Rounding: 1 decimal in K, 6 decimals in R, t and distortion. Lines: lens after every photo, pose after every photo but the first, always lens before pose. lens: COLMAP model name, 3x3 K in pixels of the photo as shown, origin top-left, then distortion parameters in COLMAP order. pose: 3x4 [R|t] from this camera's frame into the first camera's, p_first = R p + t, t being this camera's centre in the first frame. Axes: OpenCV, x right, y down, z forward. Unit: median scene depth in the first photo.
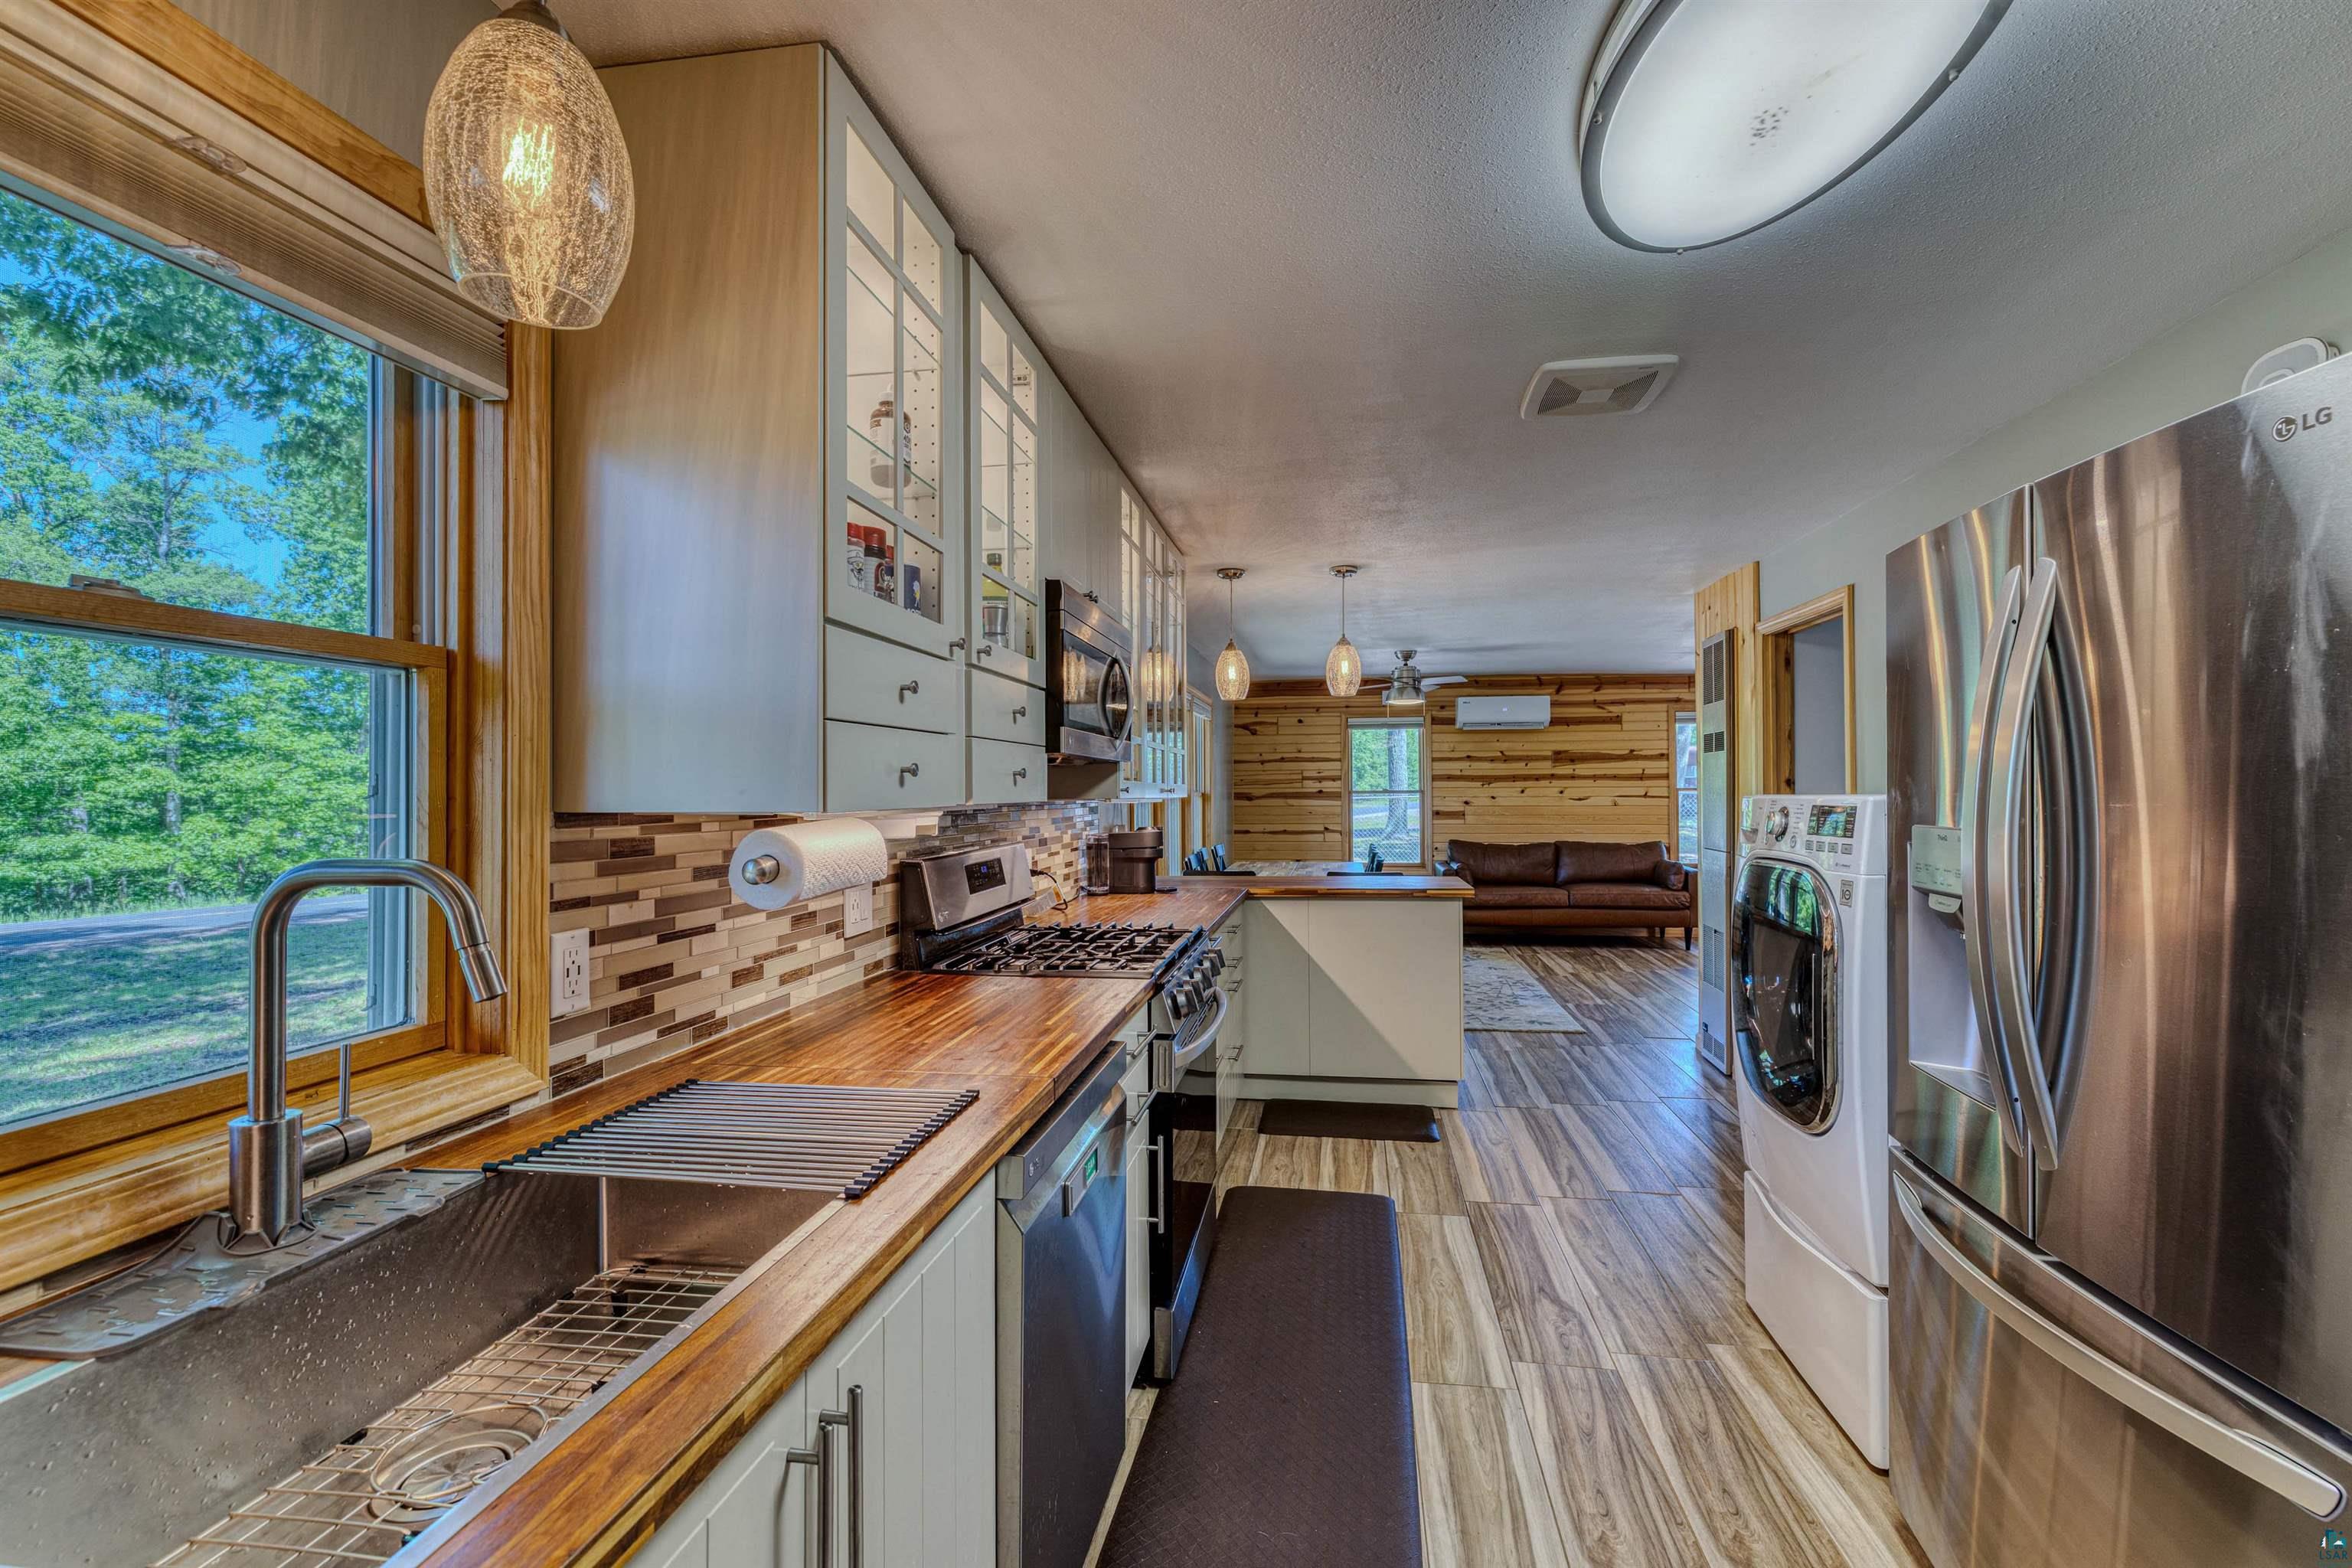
lens RADIAL K [[997.8, 0, 1172.0], [0, 997.8, 782.7], [0, 0, 1]] dist [0.004048, -0.000536]
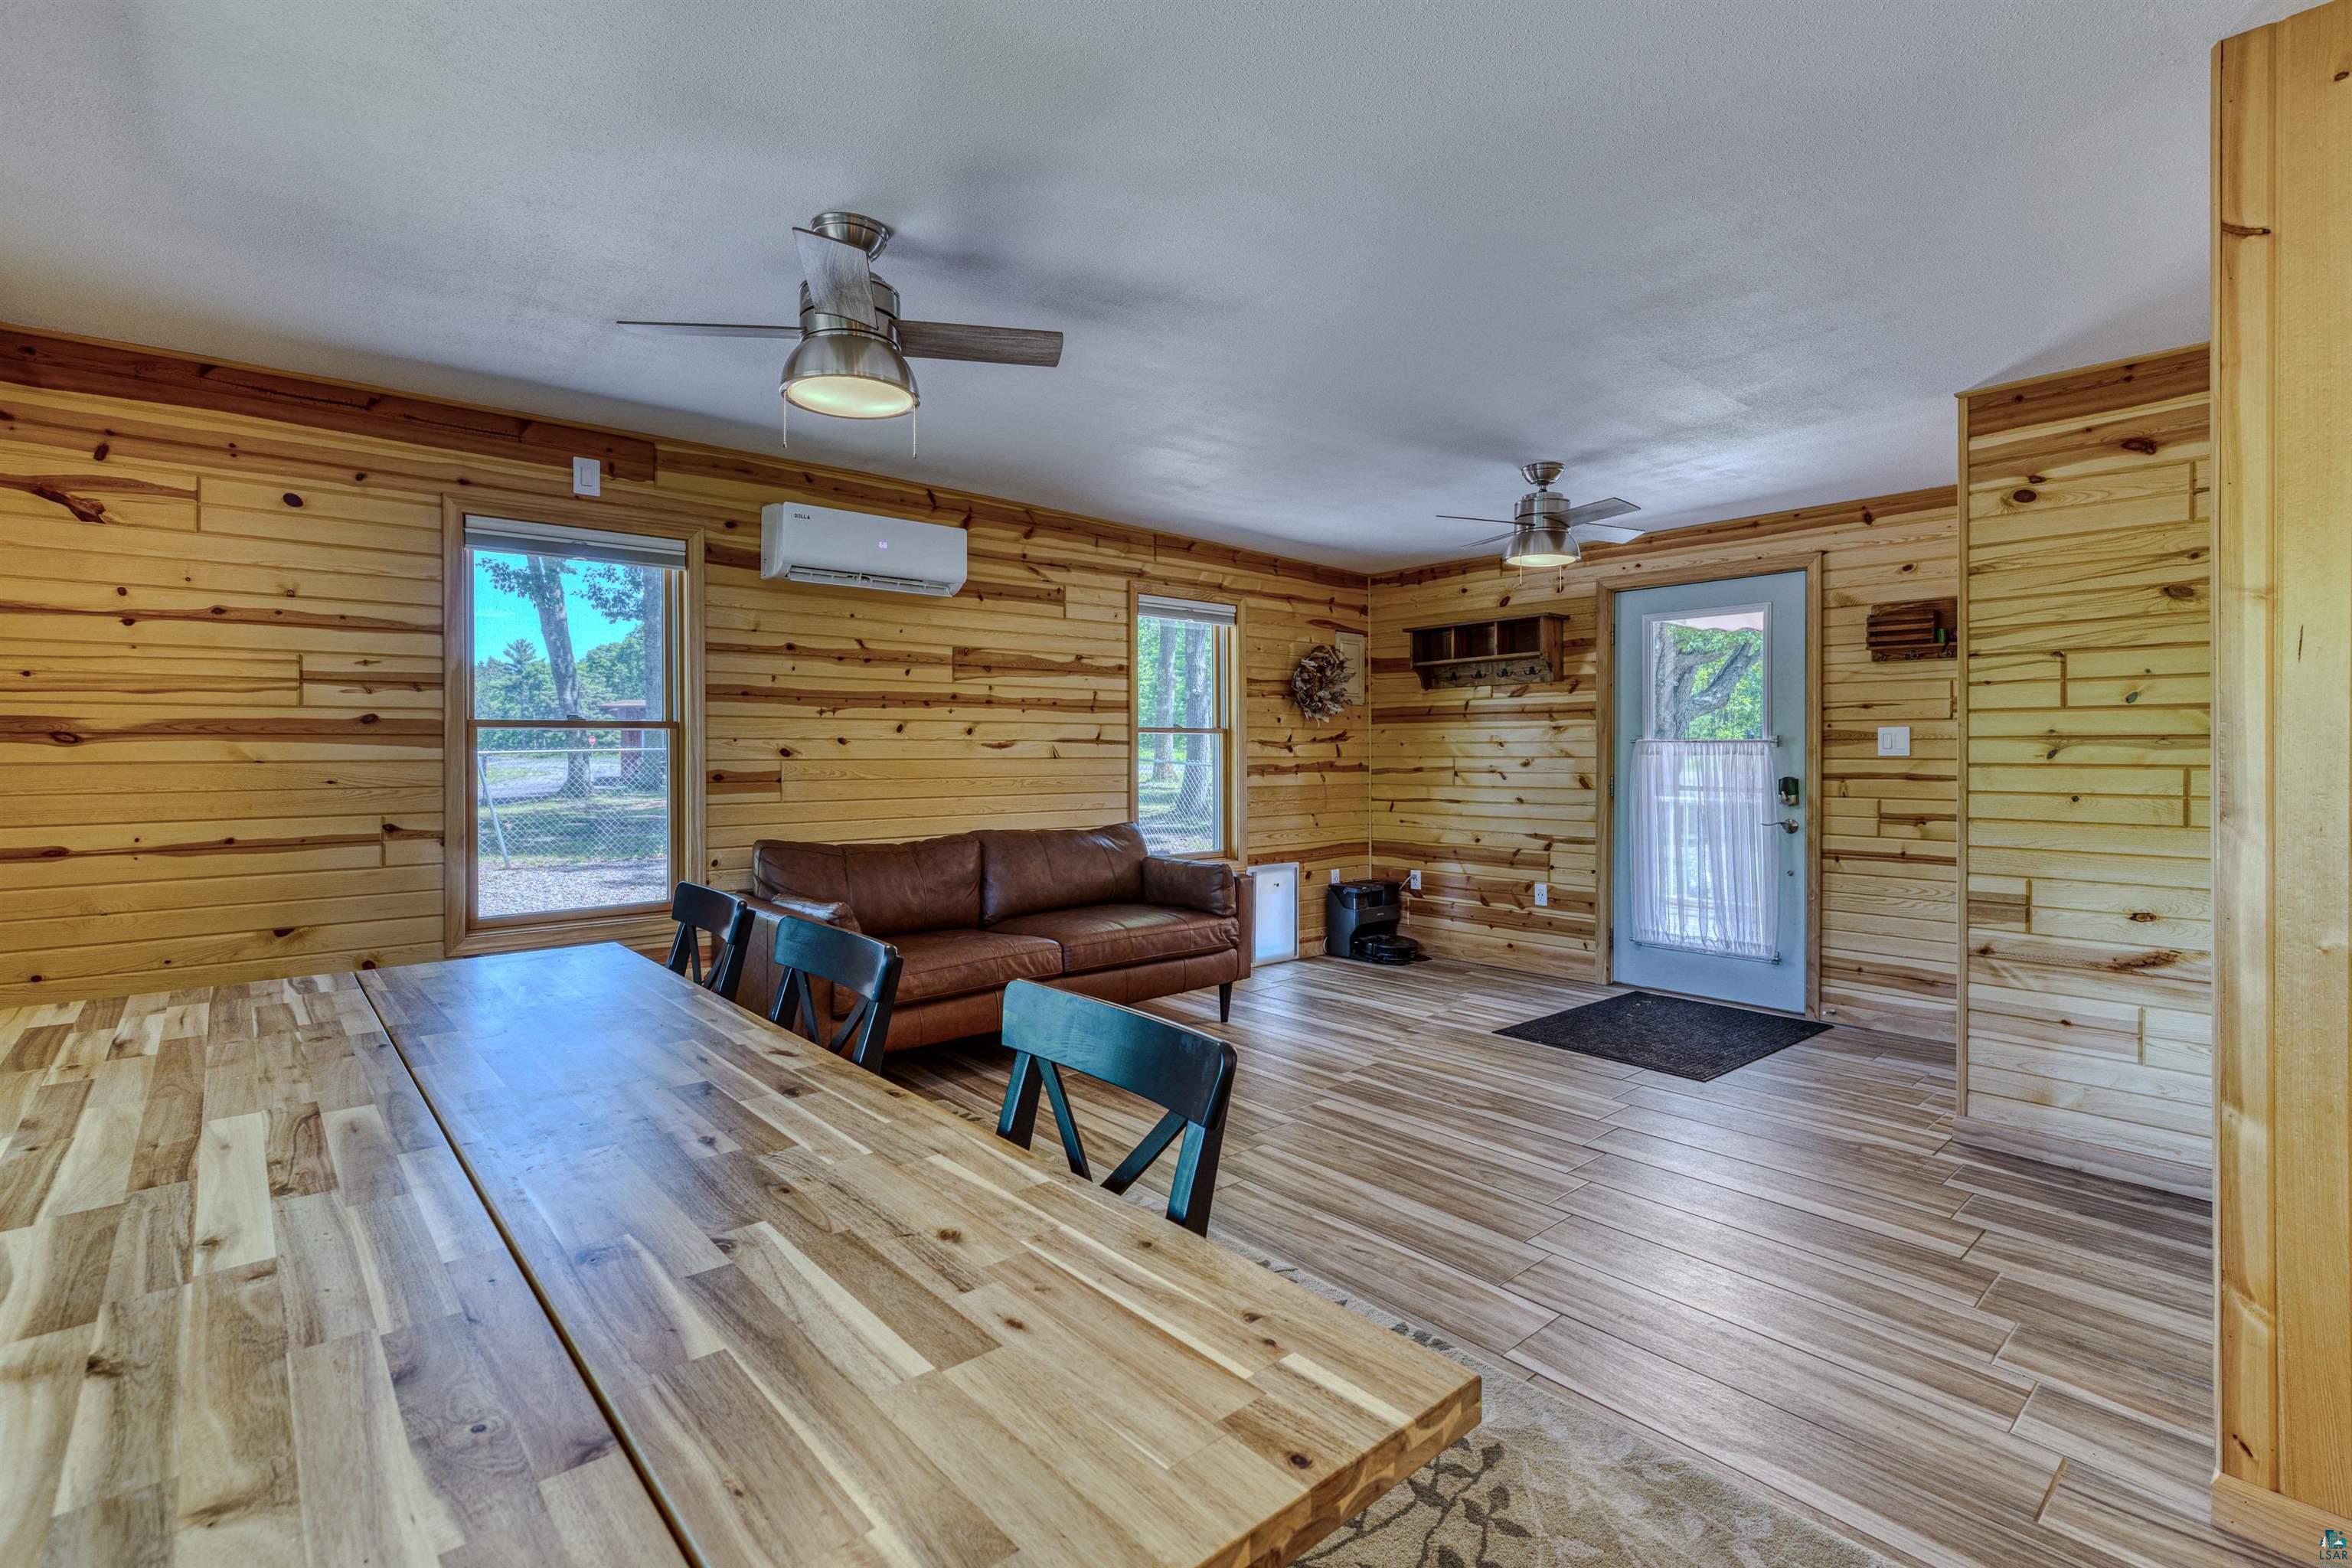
lens RADIAL K [[1076.7, 0, 1161.3], [0, 1076.7, 745.6], [0, 0, 1]] dist [0.012729, -0.000718]
pose [[0.633474, 0.006915, 0.773733, 0.093333], [-0.013326, 0.999909, 0.001973, 0.036182], [-0.773650, -0.011561, 0.633508, 1.498406]]
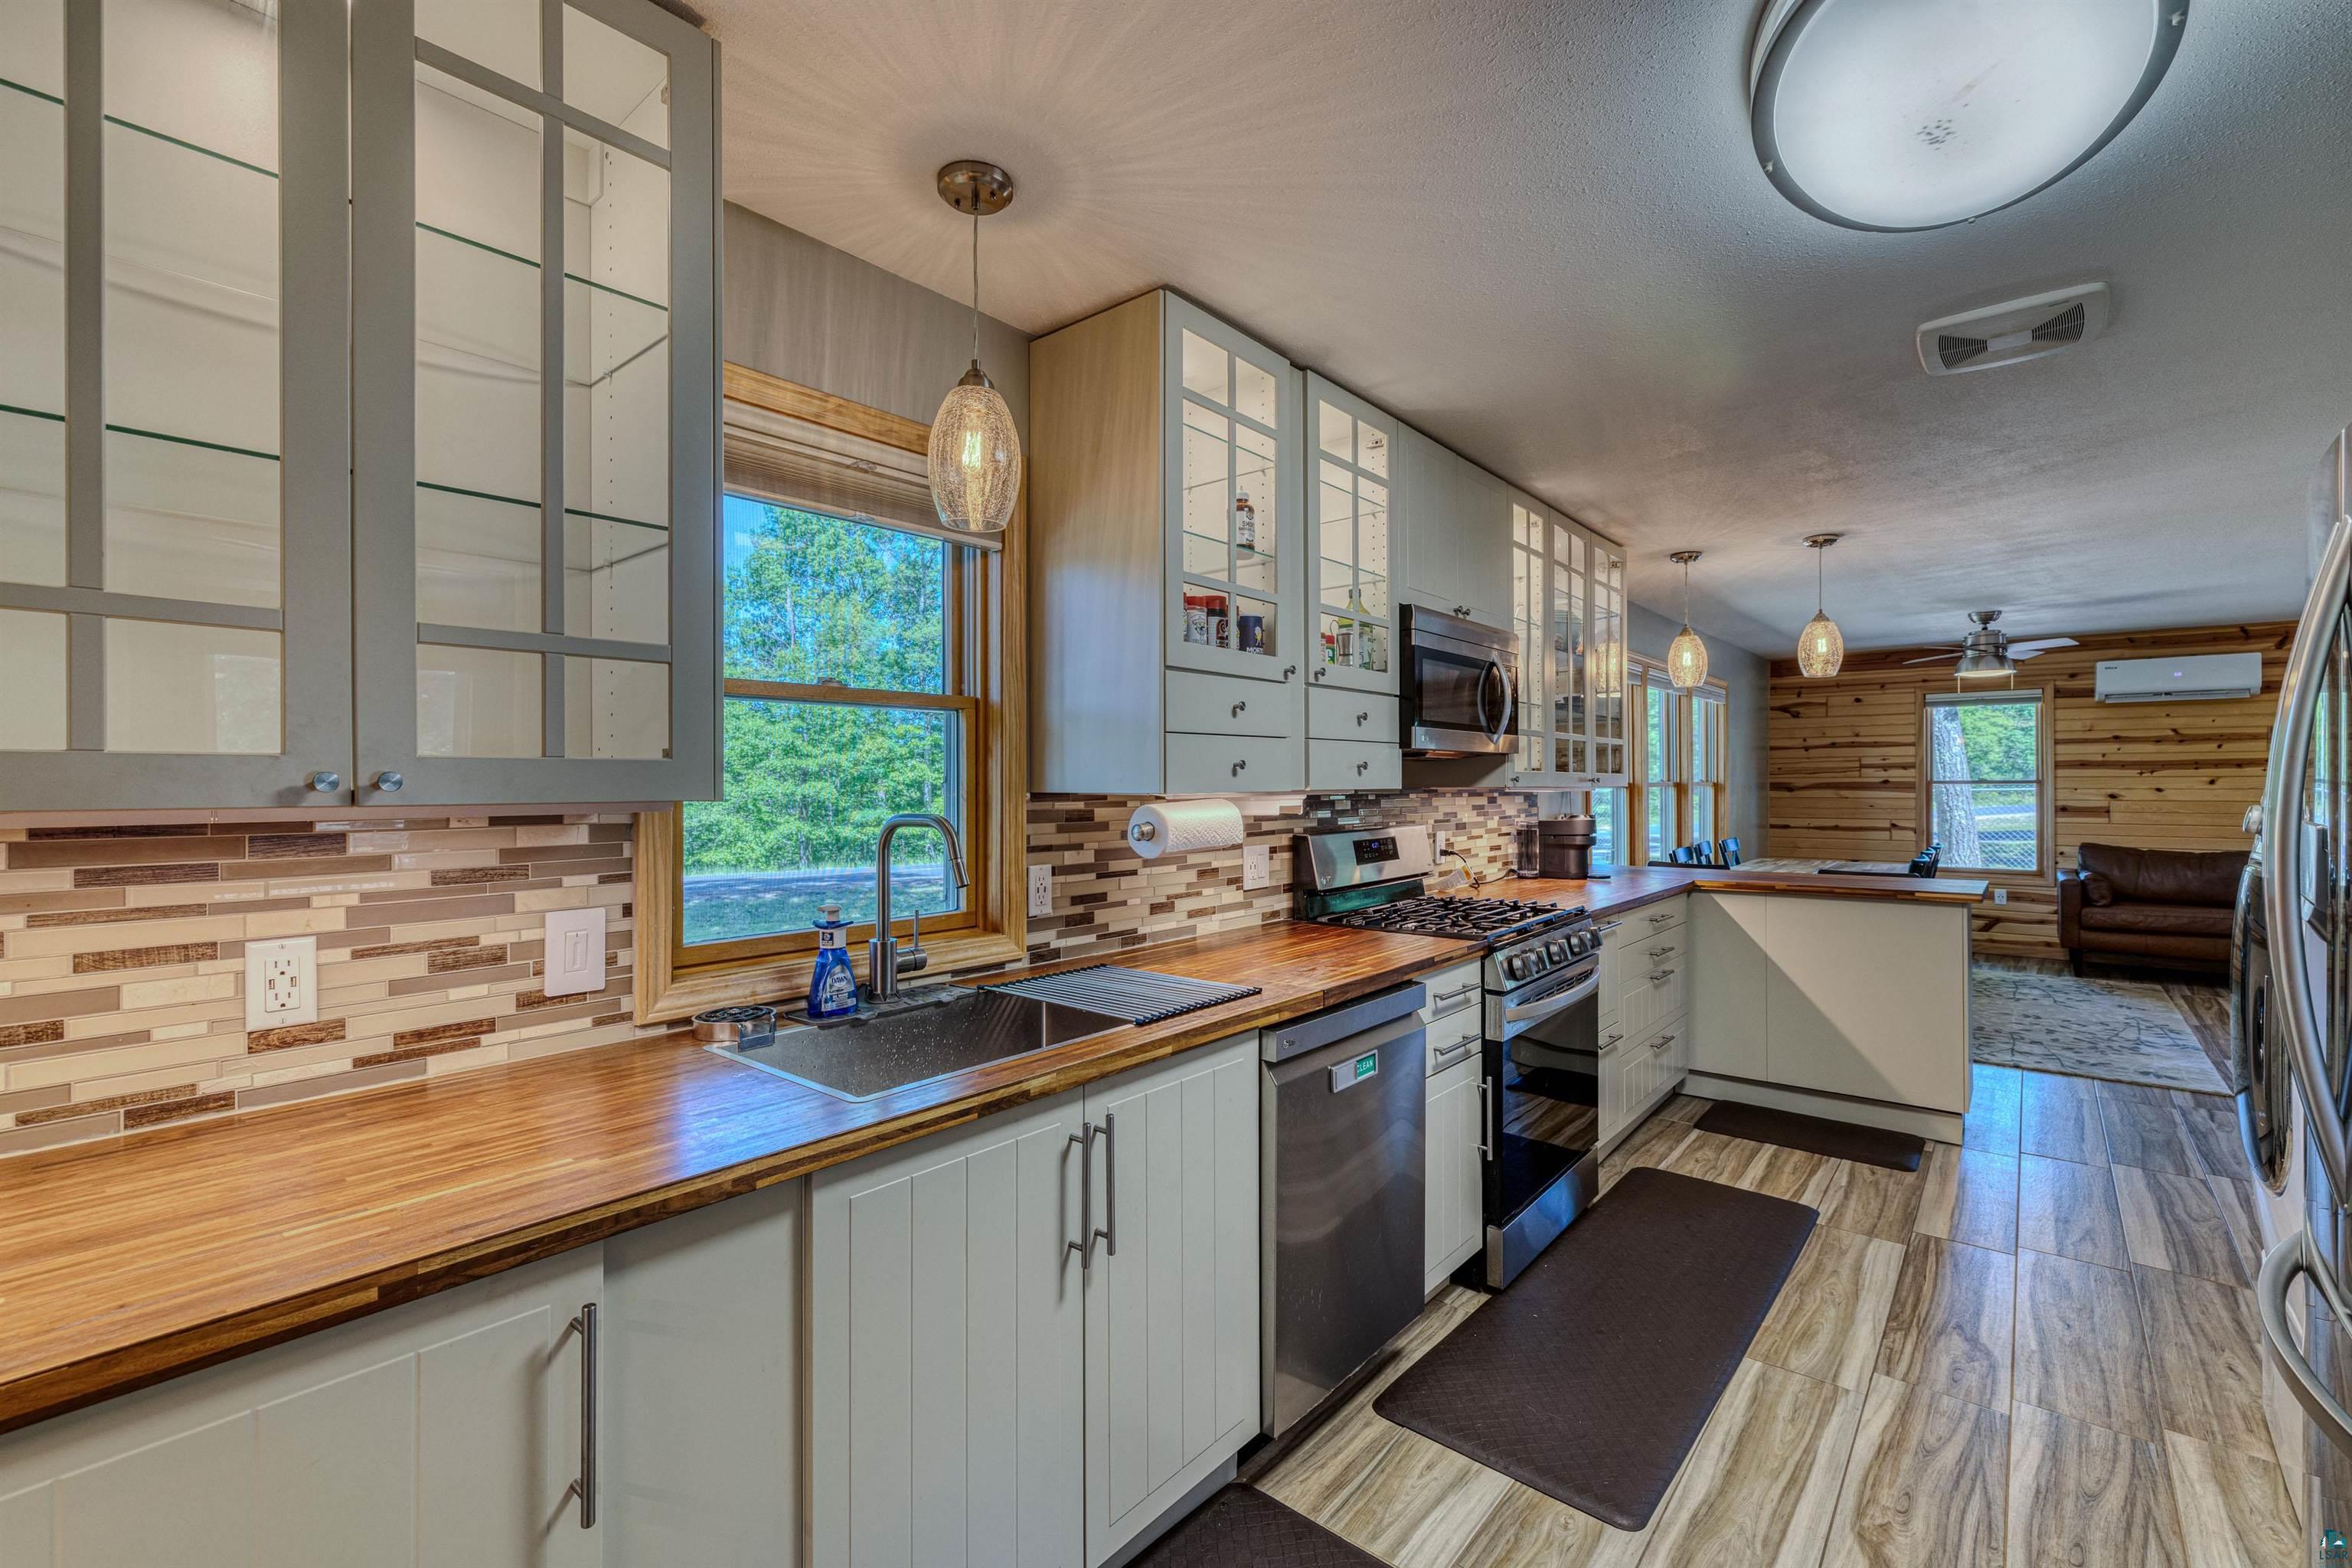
lens RADIAL K [[997.8, 0, 1174.8], [0, 997.8, 783.9], [0, 0, 1]] dist [0.004048, -0.000536]
pose [[0.854511, 0.003353, -0.519423, 0.195558], [0.002767, 0.999936, 0.011006, -0.000800], [0.519426, -0.010842, 0.854447, -0.125838]]
